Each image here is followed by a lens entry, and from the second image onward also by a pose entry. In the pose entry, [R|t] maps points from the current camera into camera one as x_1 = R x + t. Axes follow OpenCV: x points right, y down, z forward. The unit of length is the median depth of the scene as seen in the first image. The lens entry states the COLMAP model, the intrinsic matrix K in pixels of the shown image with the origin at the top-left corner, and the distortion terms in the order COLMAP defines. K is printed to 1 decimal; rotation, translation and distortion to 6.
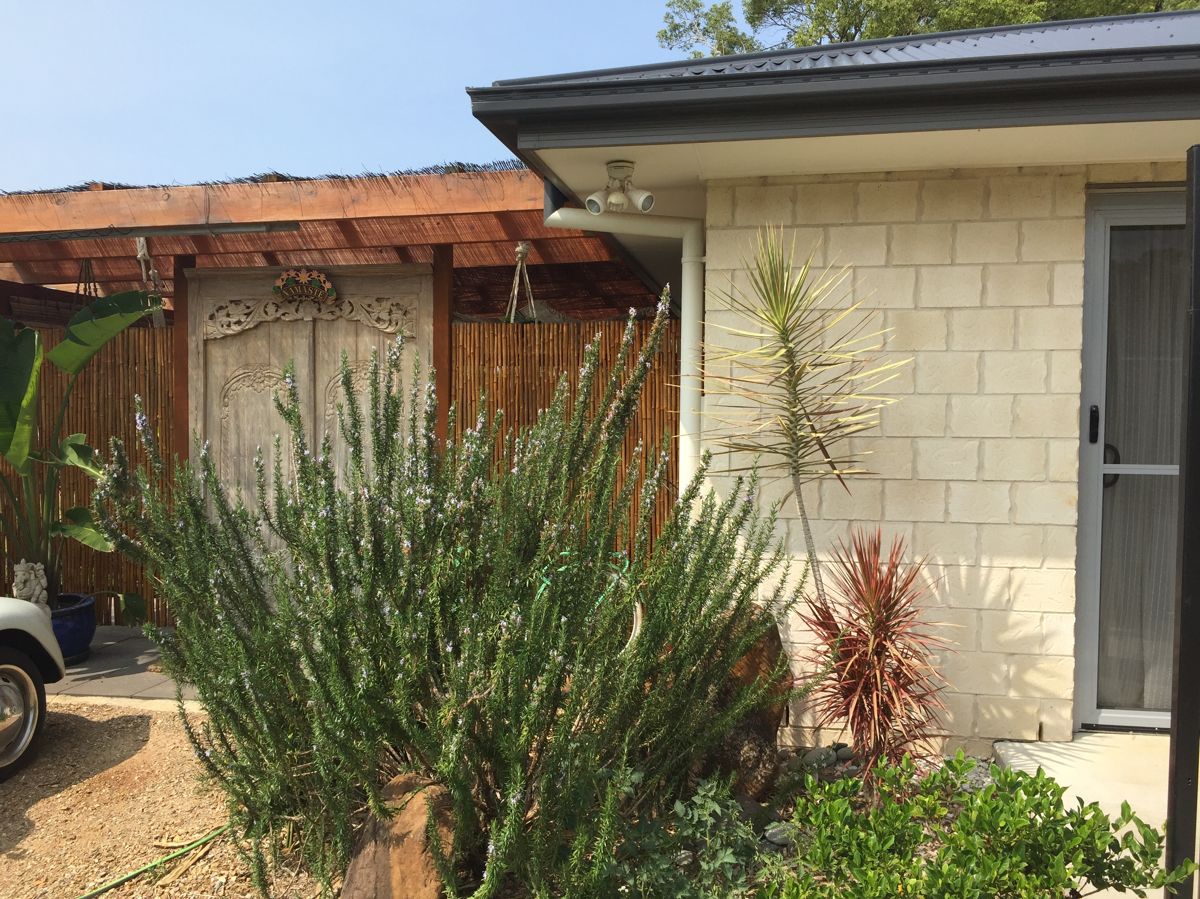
lens RADIAL K [[1015.1, 0, 599.6], [0, 1015.1, 455.4], [0, 0, 1]] dist [0.085822, -0.144329]
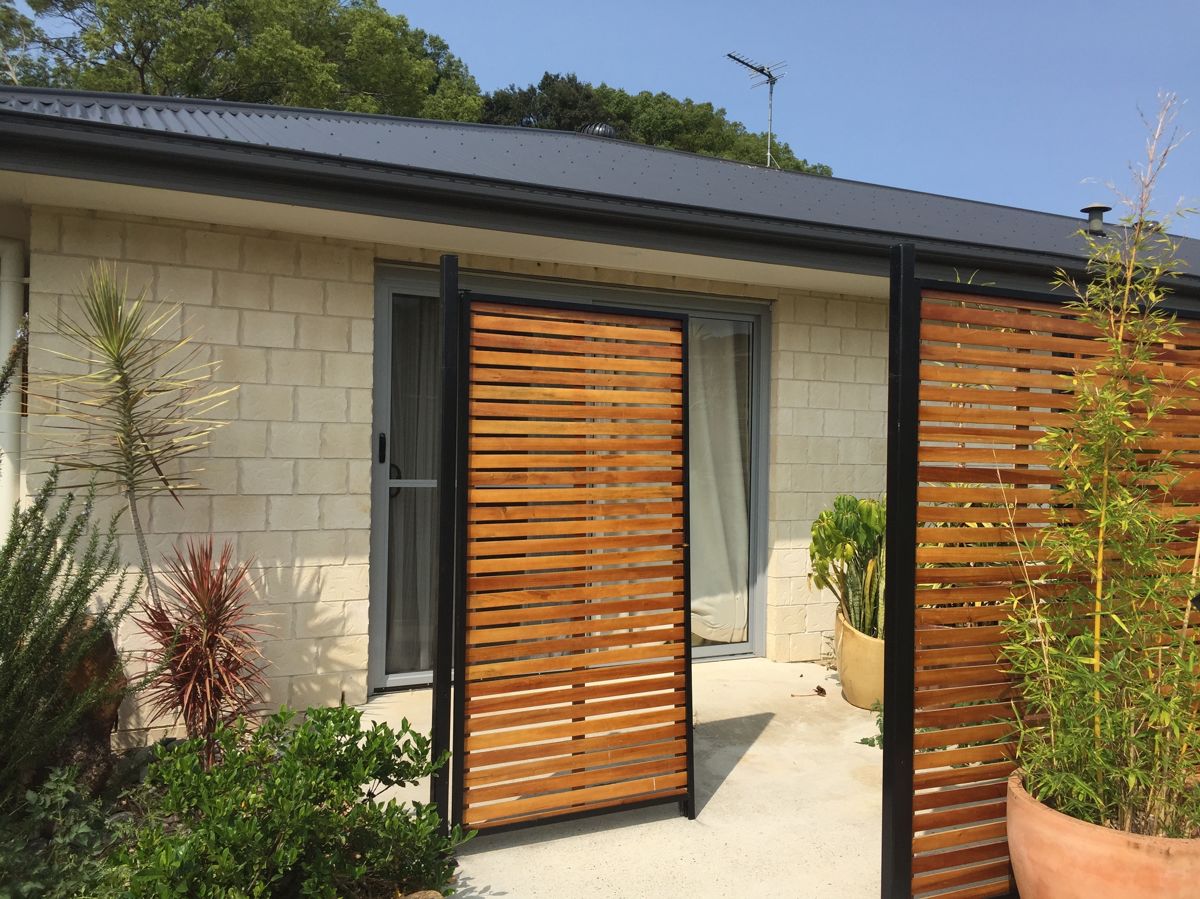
lens RADIAL K [[1015.1, 0, 599.6], [0, 1015.1, 455.4], [0, 0, 1]] dist [0.085822, -0.144329]
pose [[0.791249, 0.004904, 0.611475, -0.075583], [0.011621, 0.999667, -0.023055, 0.011031], [-0.611384, 0.025348, 0.790928, -0.158332]]
